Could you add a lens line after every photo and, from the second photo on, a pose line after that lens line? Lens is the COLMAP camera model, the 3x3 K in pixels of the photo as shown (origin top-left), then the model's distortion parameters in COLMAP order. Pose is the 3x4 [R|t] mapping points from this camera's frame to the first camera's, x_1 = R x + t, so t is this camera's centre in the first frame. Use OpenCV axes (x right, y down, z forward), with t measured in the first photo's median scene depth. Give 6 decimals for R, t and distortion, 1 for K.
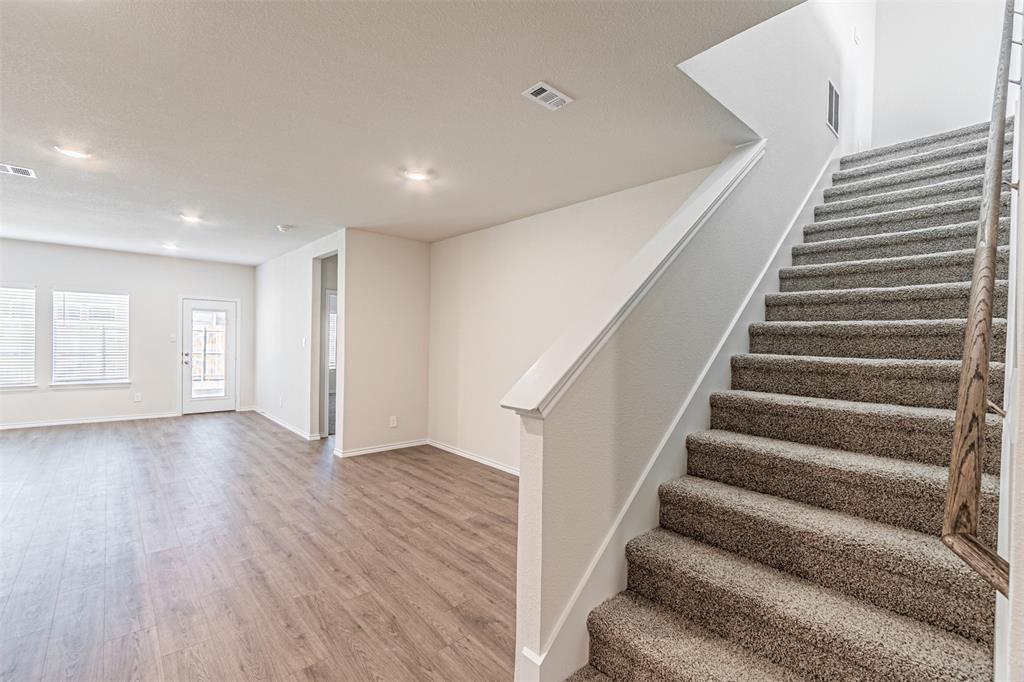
lens RADIAL K [[448.9, 0, 505.3], [0, 448.9, 342.3], [0, 0, 1]] dist [0.006228, 0.000080]
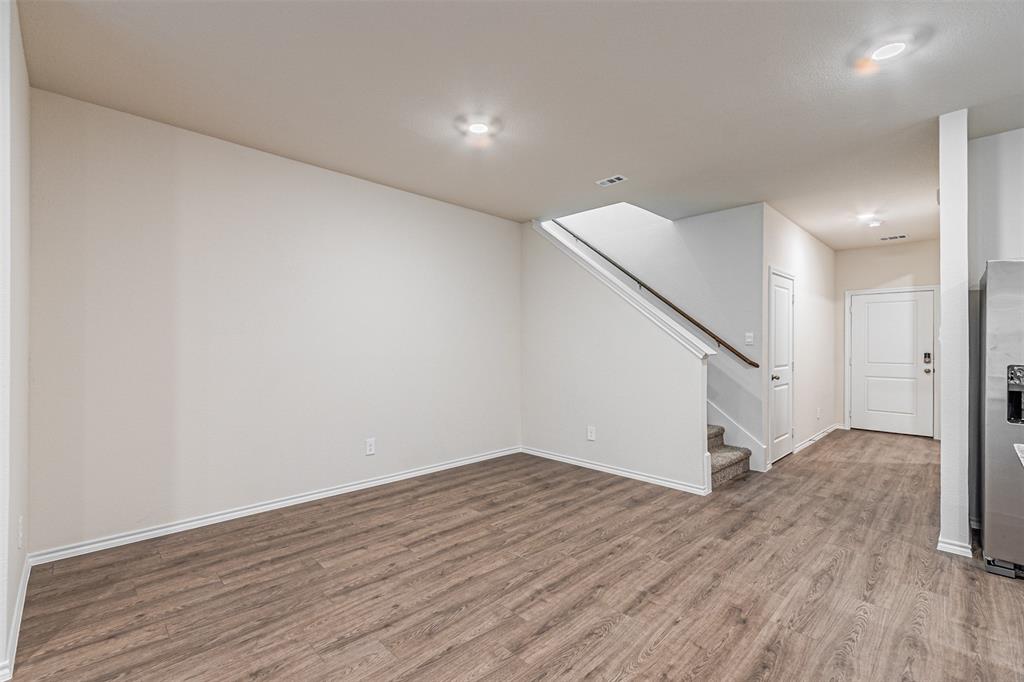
lens RADIAL K [[448.9, 0, 505.3], [0, 448.9, 342.3], [0, 0, 1]] dist [0.006228, 0.000080]
pose [[-0.047310, -0.016226, 0.998748, -0.929518], [0.000212, 0.999868, 0.016254, 0.016299], [-0.998880, 0.000981, -0.047300, 0.882652]]
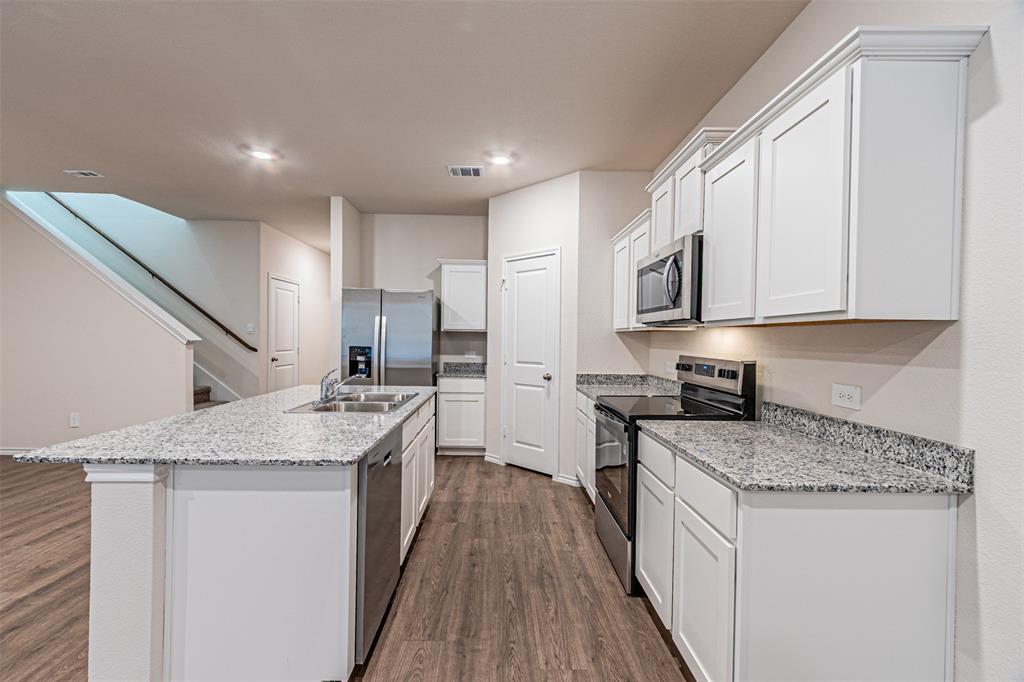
lens RADIAL K [[442.9, 0, 507.2], [0, 442.9, 345.5], [0, 0, 1]] dist [-0.000259, 0.000129]
pose [[-0.764130, -0.043246, 0.643611, -1.346596], [-0.030403, 0.999056, 0.031033, 0.010210], [-0.644345, 0.004146, -0.764724, 0.760008]]
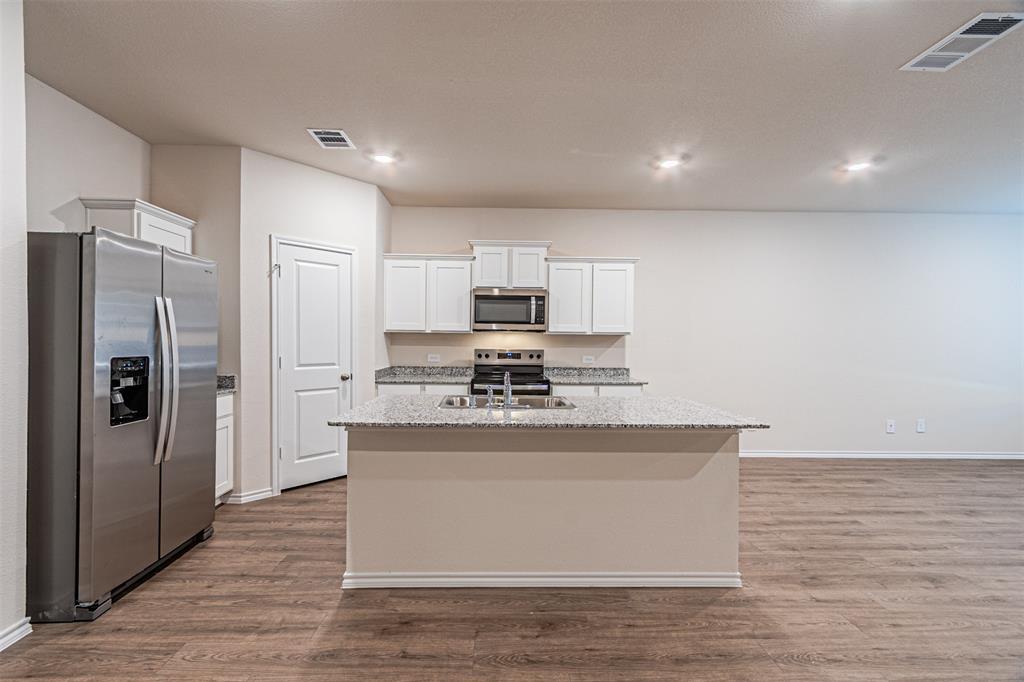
lens RADIAL K [[447.4, 0, 498.6], [0, 447.4, 344.4], [0, 0, 1]] dist [0.004216, 0.001008]
pose [[-0.643902, -0.021359, -0.764810, -0.249665], [-0.026524, 0.999633, -0.005586, 0.032722], [0.764648, 0.016689, -0.644232, 0.838634]]
